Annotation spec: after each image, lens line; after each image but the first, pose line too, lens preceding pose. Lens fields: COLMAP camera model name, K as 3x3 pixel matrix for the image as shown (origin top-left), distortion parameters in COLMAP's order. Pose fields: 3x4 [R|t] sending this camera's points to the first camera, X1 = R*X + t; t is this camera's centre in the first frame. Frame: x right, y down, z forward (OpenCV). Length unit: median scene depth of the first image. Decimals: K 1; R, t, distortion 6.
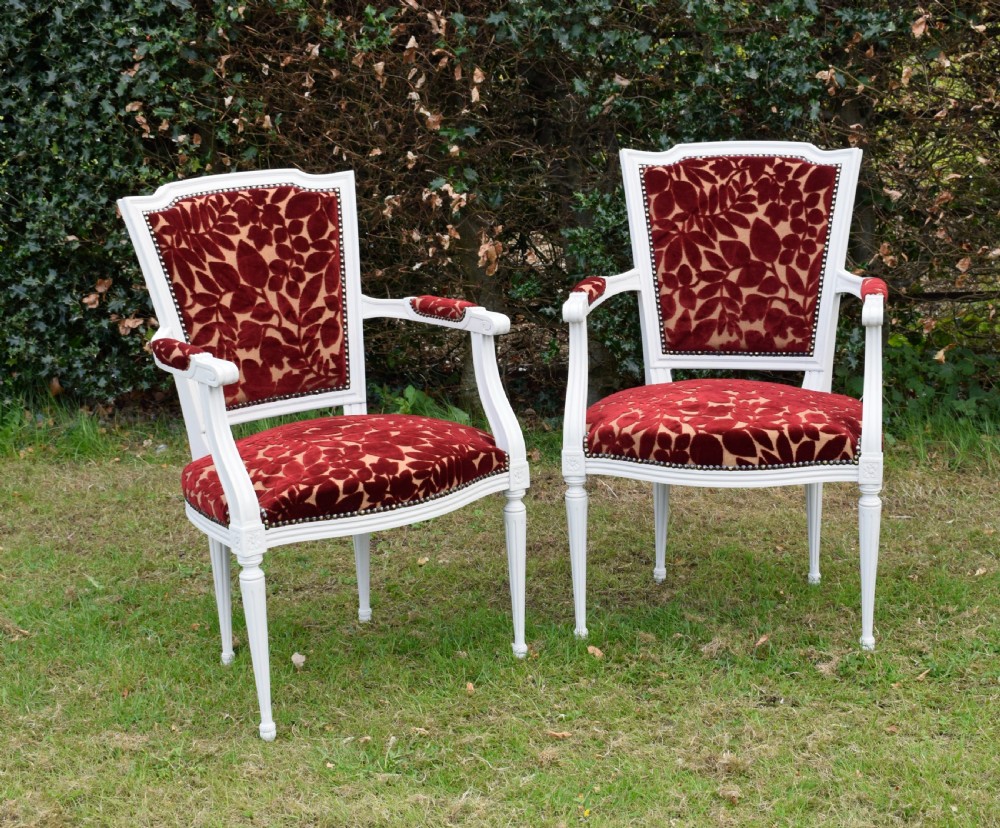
lens RADIAL K [[1896.6, 0, 570.5], [0, 1896.6, 418.2], [0, 0, 1]] dist [0.010991, -0.174275]
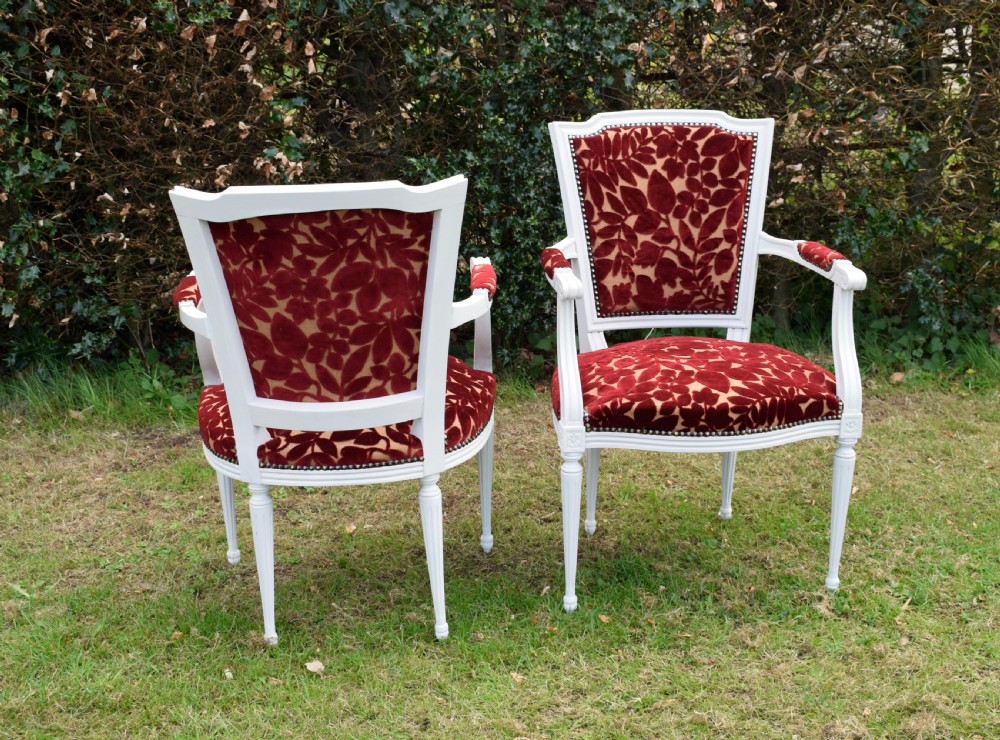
lens RADIAL K [[1416.2, 0, 504.1], [0, 1416.2, 353.1], [0, 0, 1]] dist [-0.018685, -0.025256]
pose [[0.872274, 0.183013, -0.453481, 0.151856], [-0.155095, 0.982989, 0.098381, -0.055882], [0.463772, -0.015482, 0.885819, 0.209346]]
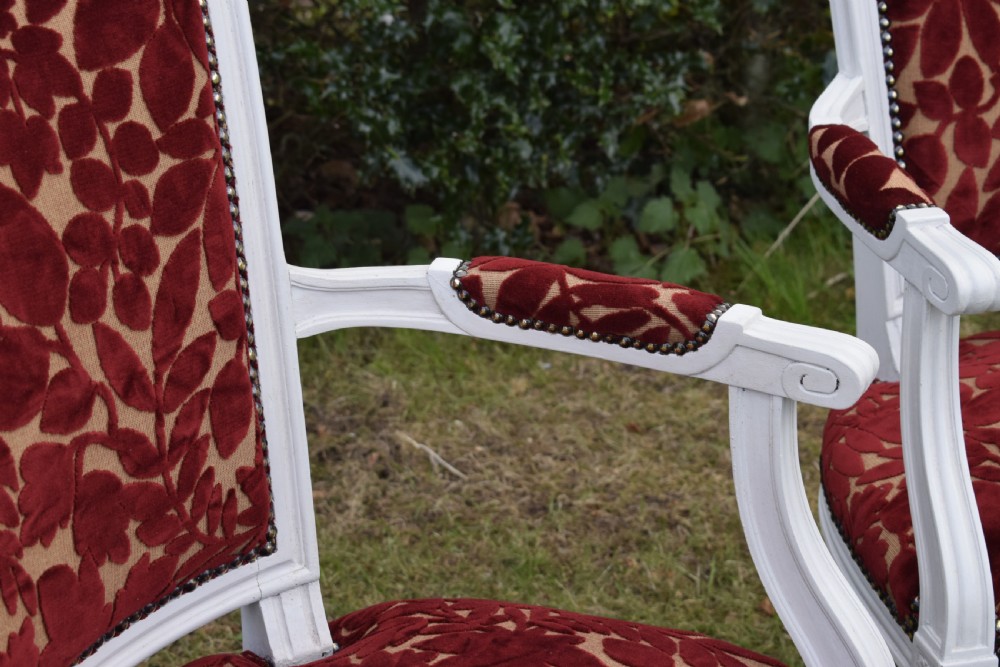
lens RADIAL K [[2275.8, 0, 502.0], [0, 2275.8, 337.2], [0, 0, 1]] dist [-0.037664, 0.156731]
pose [[0.902447, -0.137814, 0.408162, -0.247773], [0.057474, 0.977496, 0.202973, -0.135977], [-0.426950, -0.159714, 0.890059, 0.660083]]
